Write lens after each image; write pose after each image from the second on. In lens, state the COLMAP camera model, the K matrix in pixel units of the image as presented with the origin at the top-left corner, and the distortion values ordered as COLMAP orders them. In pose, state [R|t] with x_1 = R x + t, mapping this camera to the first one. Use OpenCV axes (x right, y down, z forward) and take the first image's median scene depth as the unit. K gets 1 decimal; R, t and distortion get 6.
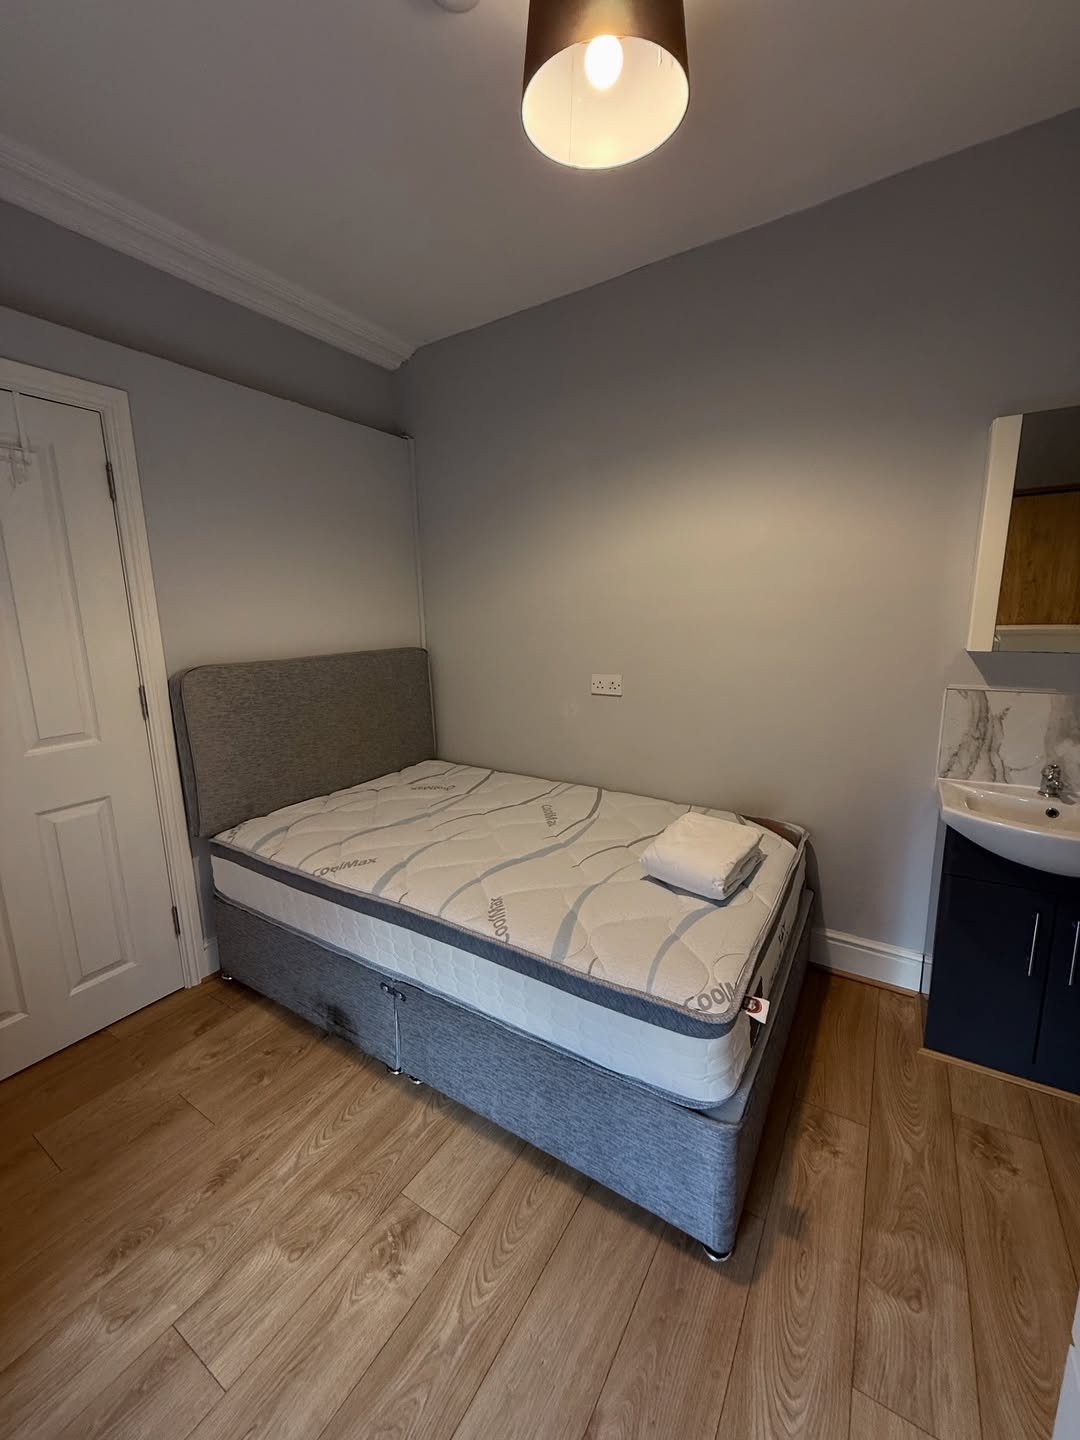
lens RADIAL K [[576.1, 0, 538.3], [0, 576.1, 720.6], [0, 0, 1]] dist [-0.000641, 0.000472]
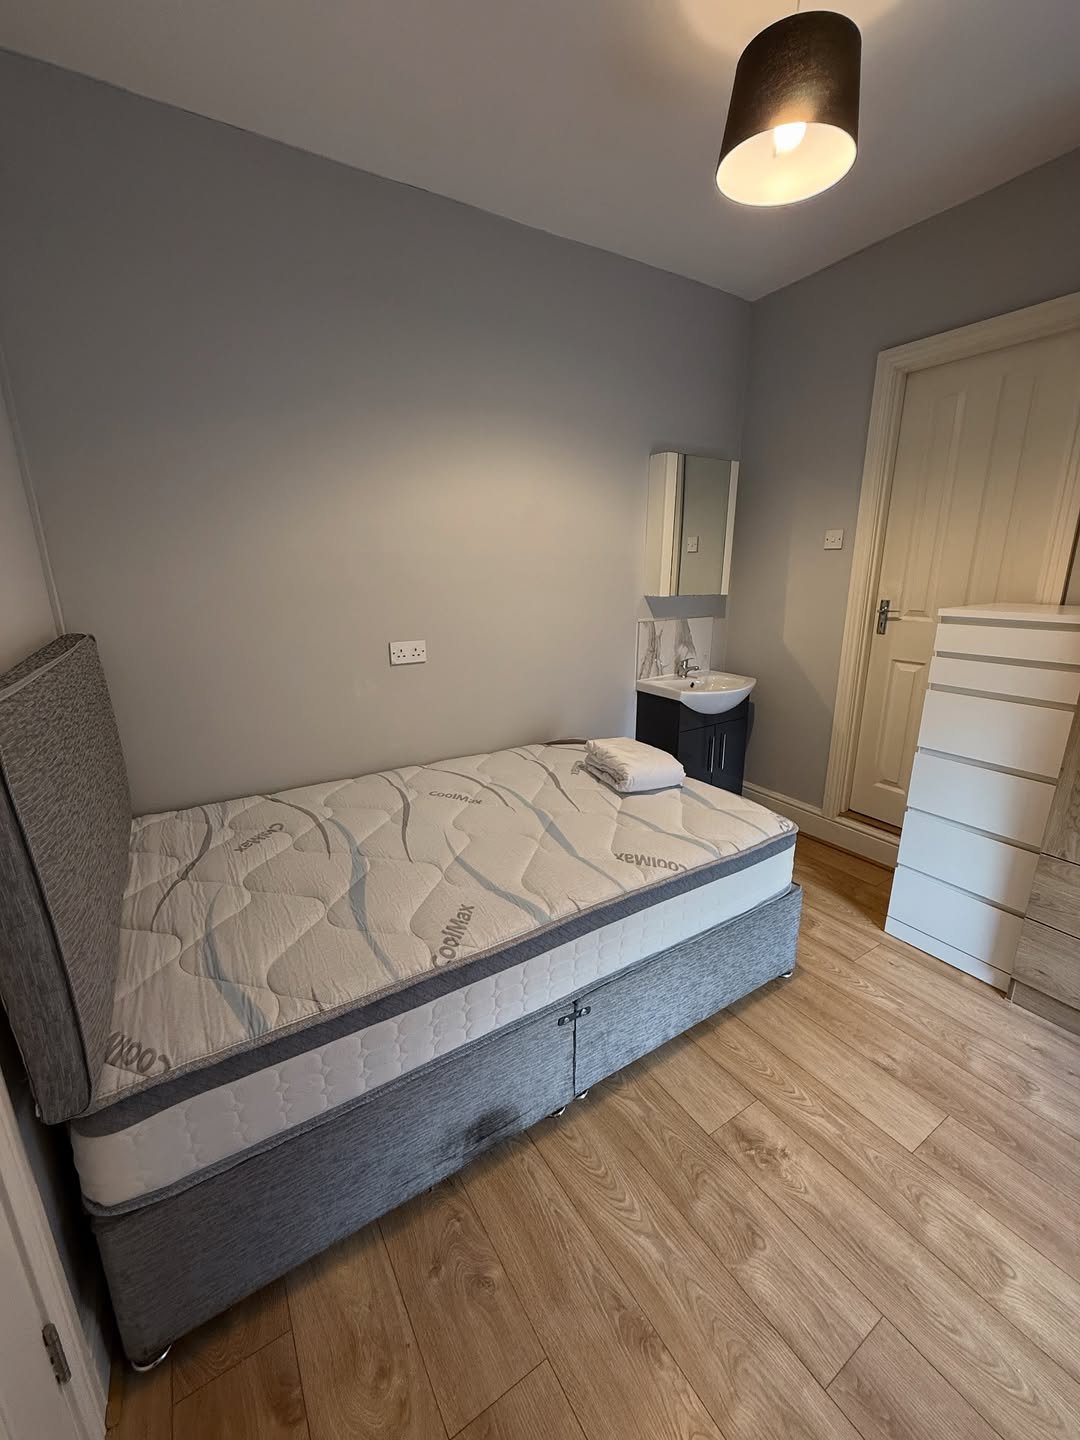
lens RADIAL K [[576.1, 0, 539.1], [0, 576.1, 717.4], [0, 0, 1]] dist [-0.000641, 0.000472]
pose [[0.426713, -0.215988, 0.878217, -1.100413], [0.168078, 0.973085, 0.157653, -0.126762], [-0.888631, 0.080337, 0.451531, 0.729900]]
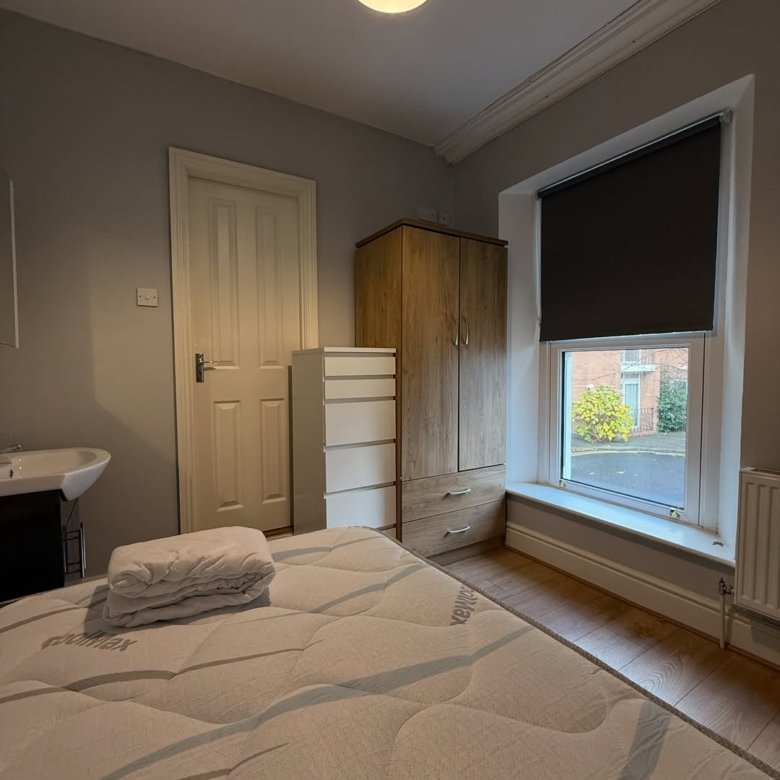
lens RADIAL K [[415.9, 0, 389.6], [0, 415.9, 387.8], [0, 0, 1]] dist [-0.000996, 0.000495]
pose [[-0.894366, 0.007725, 0.447269, -0.285861], [0.111035, 0.972394, 0.205234, -0.132380], [-0.433336, 0.233217, -0.870534, 1.626015]]
